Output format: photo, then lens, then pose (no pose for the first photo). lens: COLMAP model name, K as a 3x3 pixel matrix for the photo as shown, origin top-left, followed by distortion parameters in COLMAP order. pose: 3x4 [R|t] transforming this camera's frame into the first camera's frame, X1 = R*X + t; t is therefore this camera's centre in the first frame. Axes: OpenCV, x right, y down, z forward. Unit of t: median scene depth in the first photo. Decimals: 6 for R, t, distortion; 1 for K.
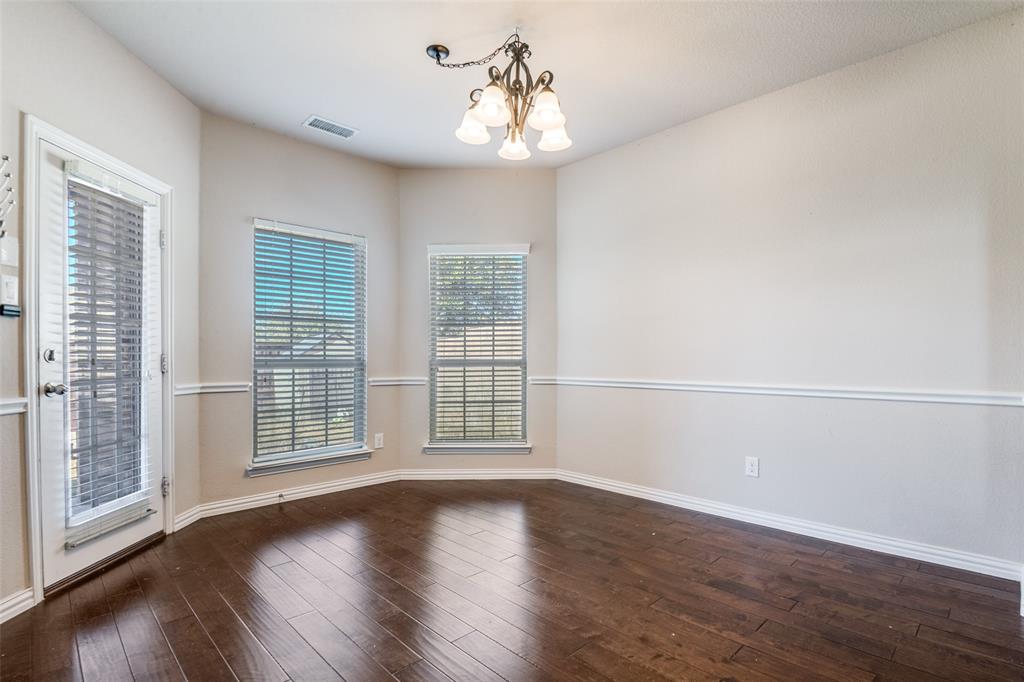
lens RADIAL K [[494.7, 0, 516.4], [0, 494.7, 361.2], [0, 0, 1]] dist [0.002778, -0.017882]
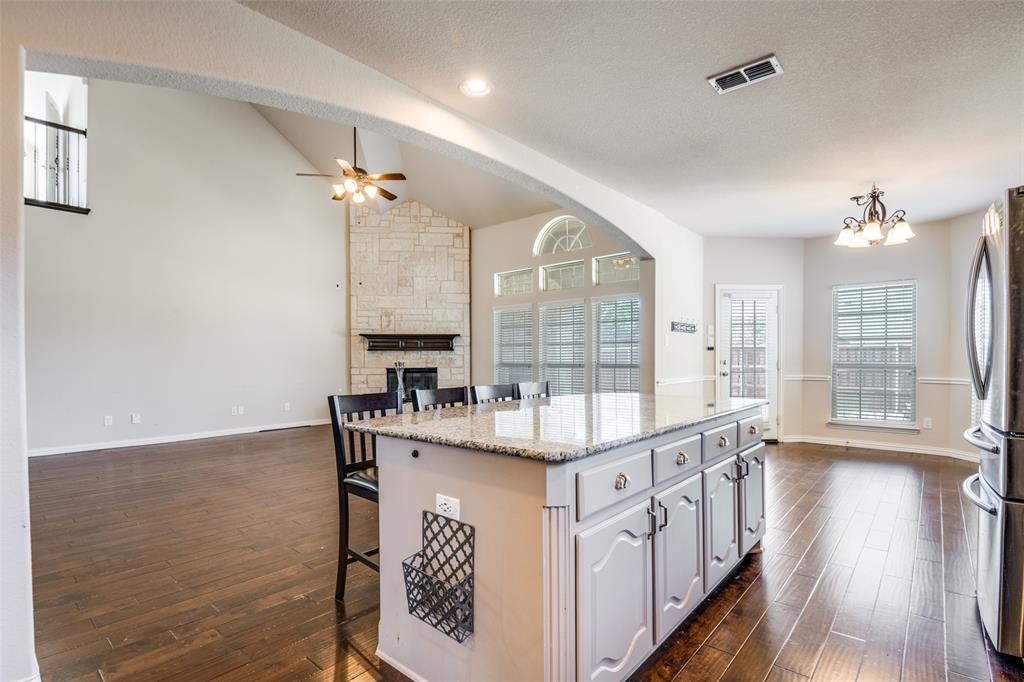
lens RADIAL K [[494.7, 0, 516.4], [0, 494.7, 361.2], [0, 0, 1]] dist [0.002778, -0.017882]
pose [[0.090898, 0.004320, -0.995851, 1.413447], [-0.004119, 0.999984, 0.003962, -0.018107], [0.995852, 0.003741, 0.090914, -0.395022]]
